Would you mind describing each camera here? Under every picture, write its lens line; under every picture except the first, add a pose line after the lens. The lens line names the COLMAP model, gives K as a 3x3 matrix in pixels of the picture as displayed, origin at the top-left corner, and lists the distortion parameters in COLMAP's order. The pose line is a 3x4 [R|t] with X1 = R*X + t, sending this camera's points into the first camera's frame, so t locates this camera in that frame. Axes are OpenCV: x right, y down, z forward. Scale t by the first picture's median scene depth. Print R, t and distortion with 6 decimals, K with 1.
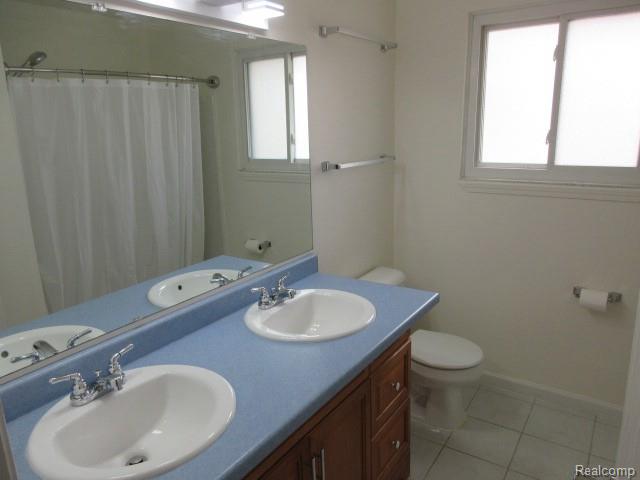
lens RADIAL K [[473.4, 0, 320.0], [0, 473.4, 240.0], [0, 0, 1]] dist [-0.010676, 0.008011]
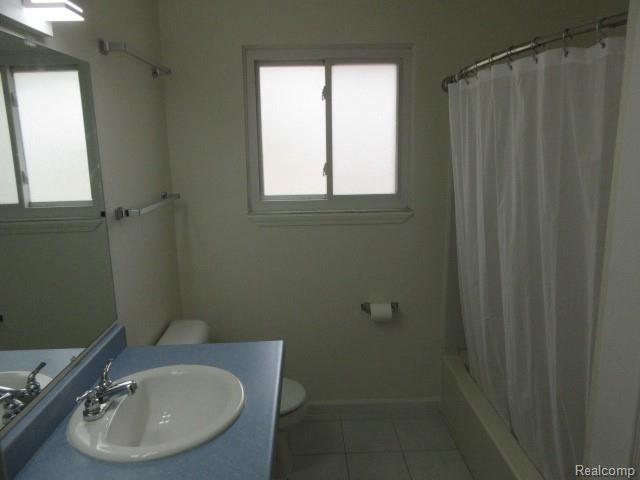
lens RADIAL K [[473.4, 0, 320.0], [0, 473.4, 240.0], [0, 0, 1]] dist [-0.010676, 0.008011]
pose [[0.807514, -0.108081, 0.579862, -0.173295], [0.138919, 0.990264, -0.008883, -0.053354], [-0.573256, 0.087728, 0.814666, 0.150041]]
